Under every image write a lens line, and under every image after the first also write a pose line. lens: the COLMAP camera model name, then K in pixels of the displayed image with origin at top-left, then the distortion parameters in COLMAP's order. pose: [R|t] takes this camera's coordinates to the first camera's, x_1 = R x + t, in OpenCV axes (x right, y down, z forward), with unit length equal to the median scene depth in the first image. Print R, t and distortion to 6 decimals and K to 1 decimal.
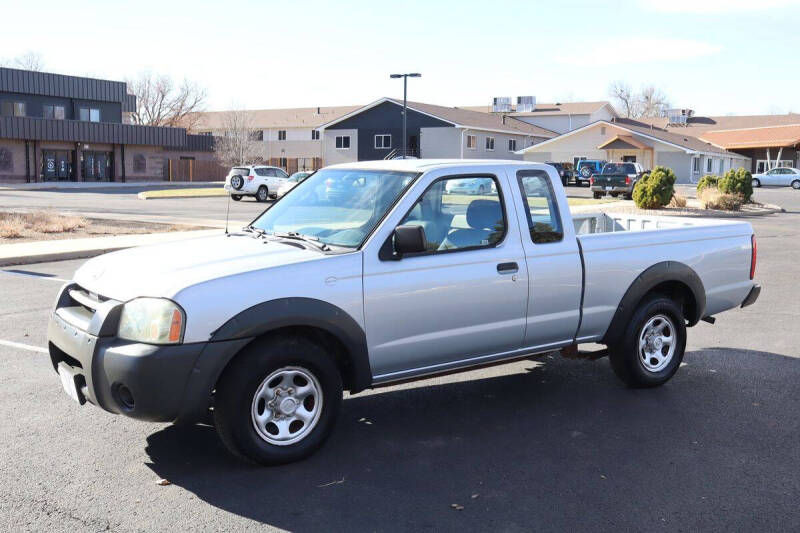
lens RADIAL K [[872.4, 0, 400.0], [0, 872.4, 266.5], [0, 0, 1]] dist [-0.016760, -0.002098]
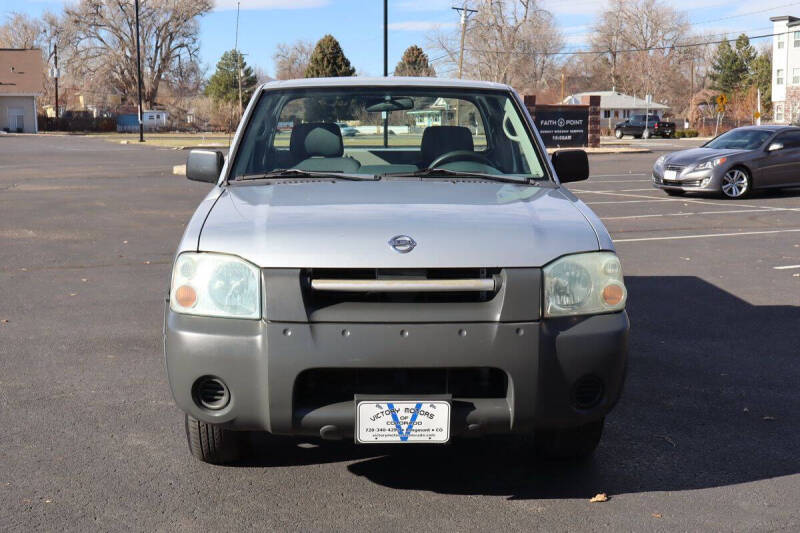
lens RADIAL K [[1071.2, 0, 400.0], [0, 1071.2, 266.5], [0, 0, 1]] dist [0.015105, -0.020367]
pose [[0.528657, -0.124157, 0.839707, -0.126476], [0.101298, 0.991404, 0.082812, -0.004837], [-0.842770, 0.041281, 0.536689, 0.073514]]
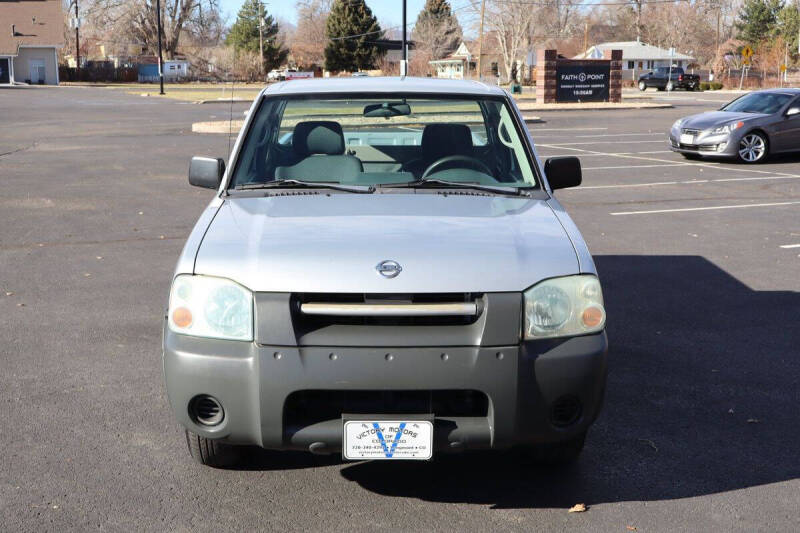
lens RADIAL K [[1073.7, 0, 400.0], [0, 1073.7, 266.5], [0, 0, 1]] dist [0.001386, 0.035404]
pose [[0.546758, -0.162362, 0.821398, -0.127201], [0.099609, 0.986665, 0.128726, -0.012073], [-0.831345, 0.011437, 0.555639, 0.068089]]
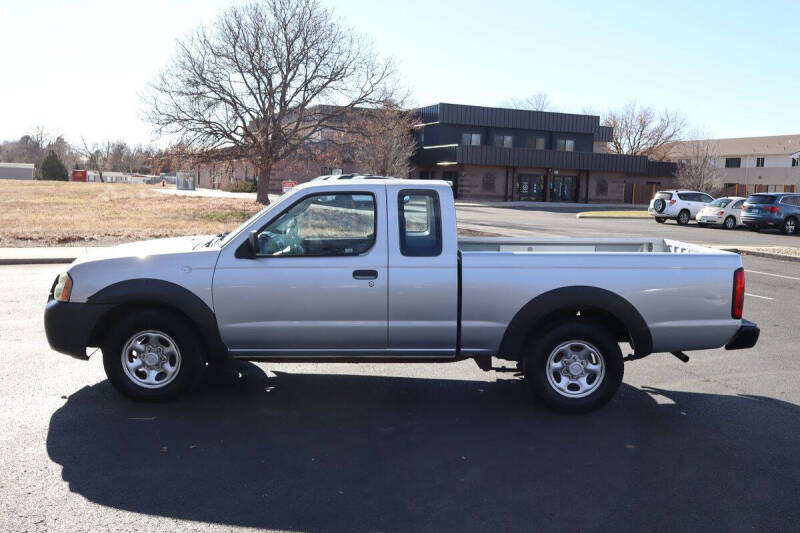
lens RADIAL K [[783.5, 0, 400.0], [0, 783.5, 266.5], [0, 0, 1]] dist [0.010251, -0.002294]
pose [[0.820317, 0.072827, -0.567253, 0.104415], [-0.083073, 0.996513, 0.007804, -0.002908], [0.565843, 0.040722, 0.823507, 0.026051]]
